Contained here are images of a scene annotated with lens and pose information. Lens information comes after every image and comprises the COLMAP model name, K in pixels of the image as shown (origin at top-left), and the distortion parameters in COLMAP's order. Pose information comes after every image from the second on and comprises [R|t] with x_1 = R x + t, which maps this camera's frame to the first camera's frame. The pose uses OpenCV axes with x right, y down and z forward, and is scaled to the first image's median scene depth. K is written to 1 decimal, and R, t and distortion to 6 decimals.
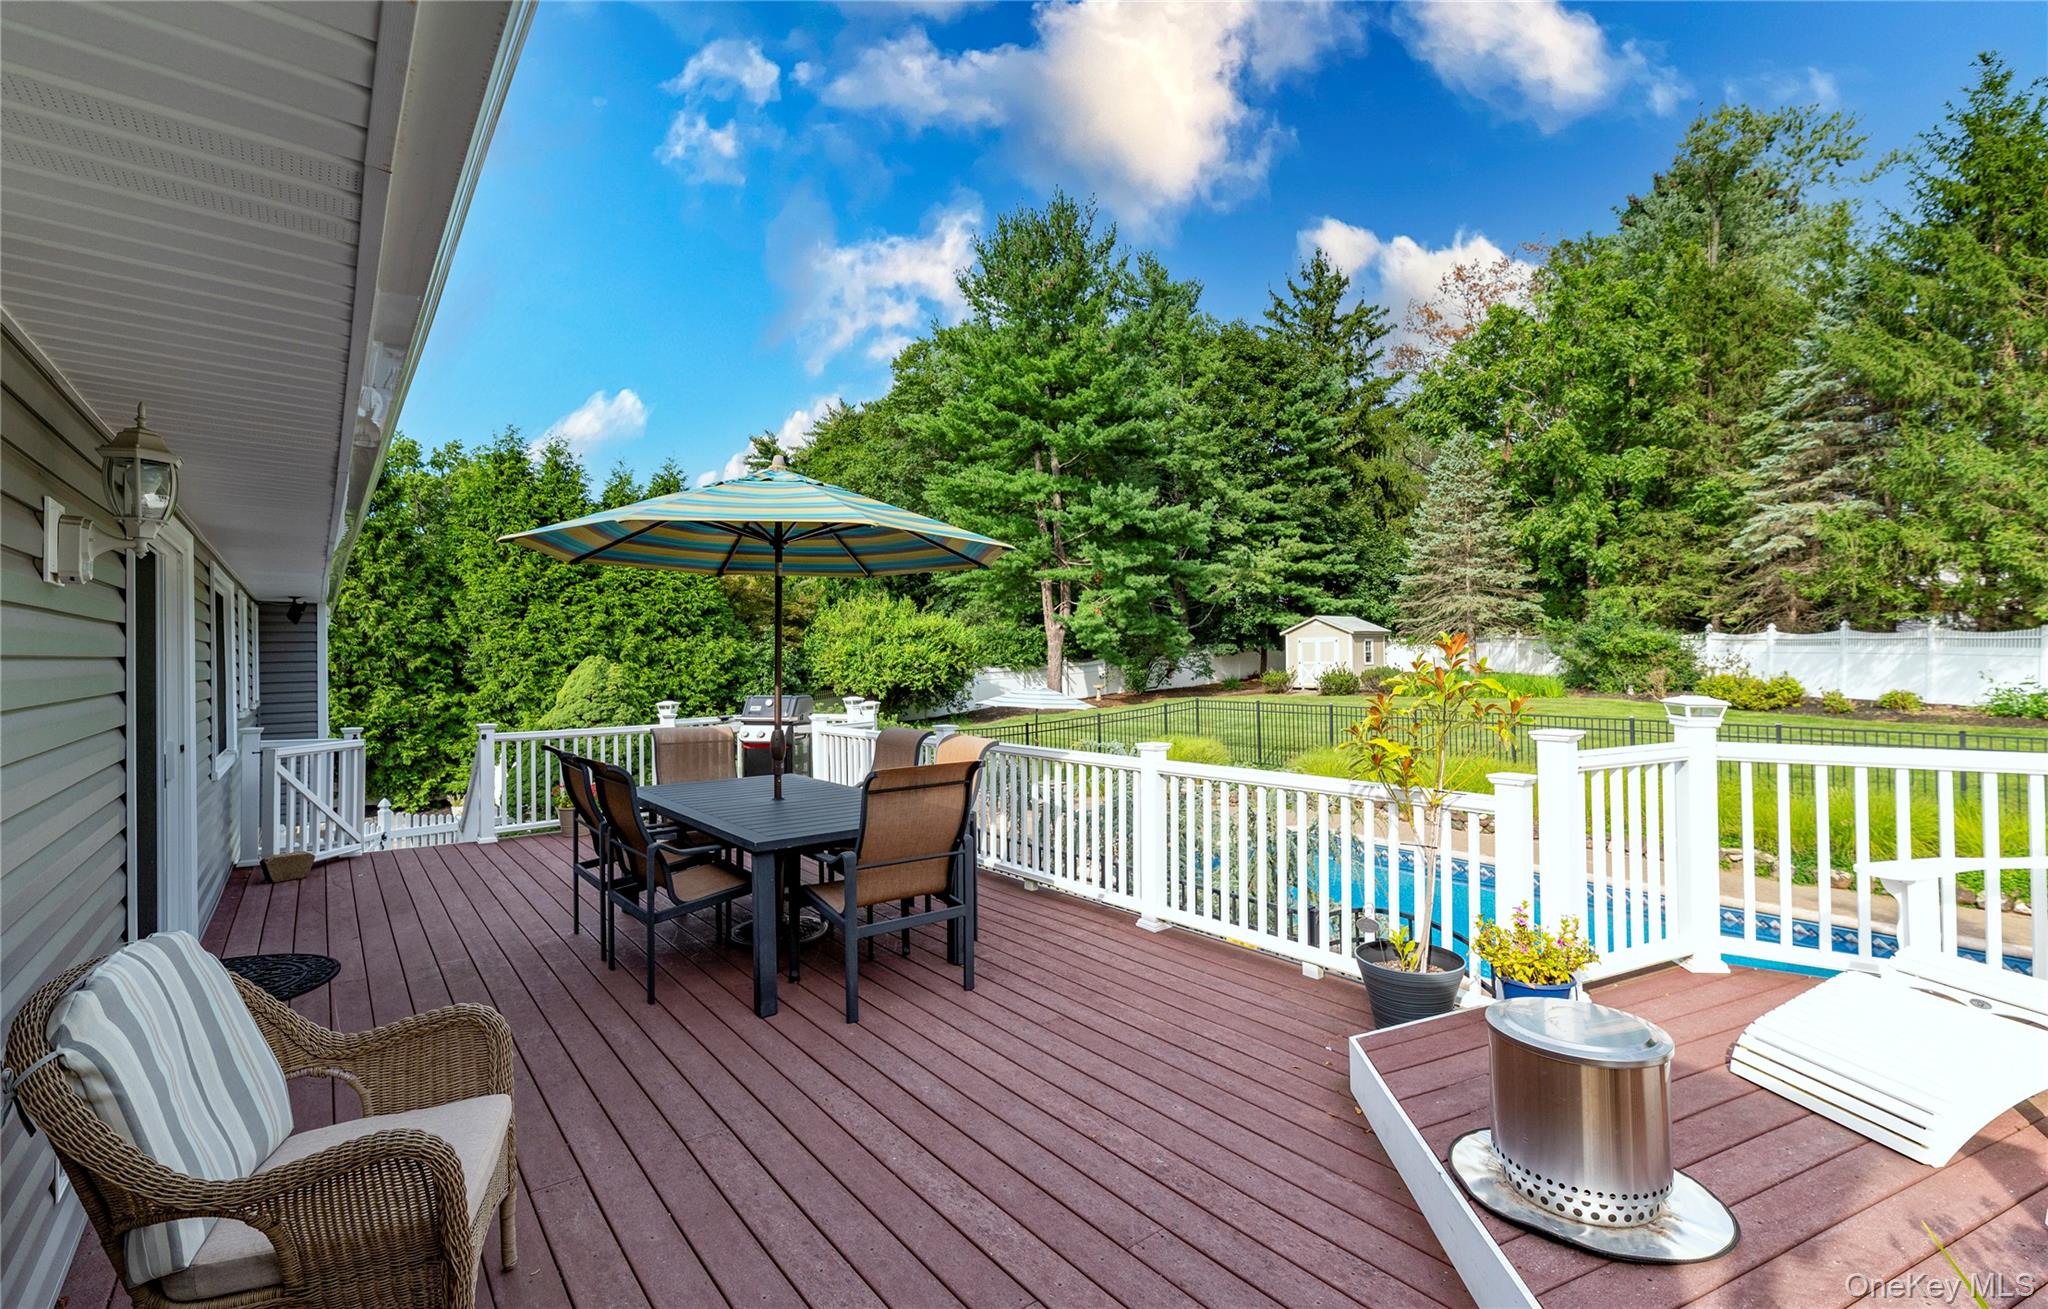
lens RADIAL K [[892.9, 0, 1040.0], [0, 892.9, 653.6], [0, 0, 1]] dist [-0.003258, -0.000724]
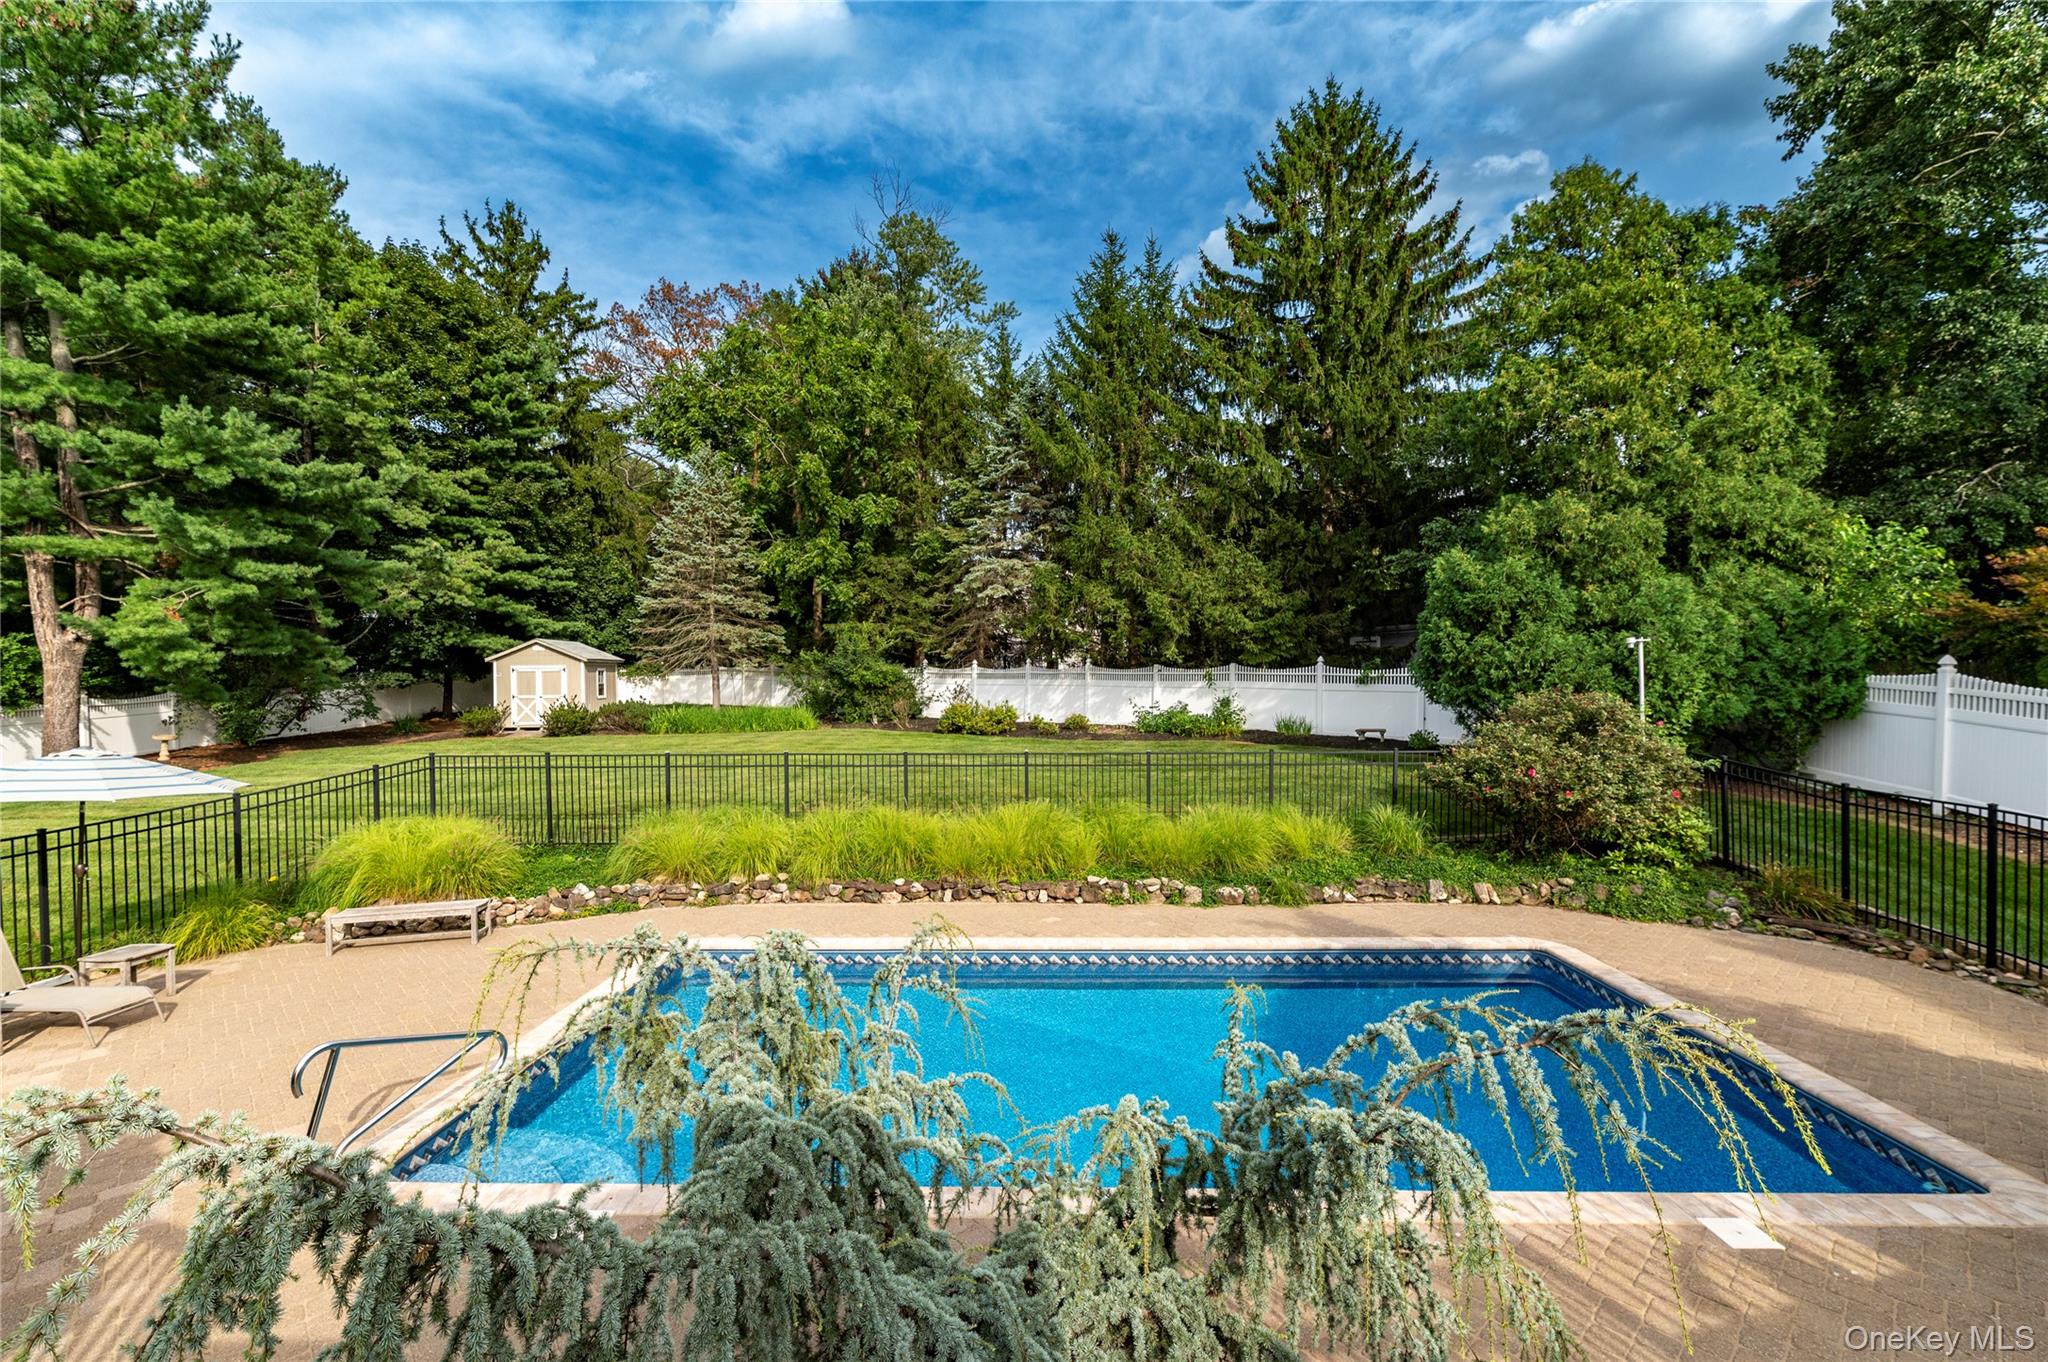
lens RADIAL K [[861.0, 0, 1004.4], [0, 861.0, 691.7], [0, 0, 1]] dist [-0.001050, 0.000574]
pose [[0.639221, -0.003991, 0.769013, -0.024342], [-0.000291, 0.999985, 0.005431, 0.001822], [-0.769023, -0.003696, 0.639210, 0.199247]]
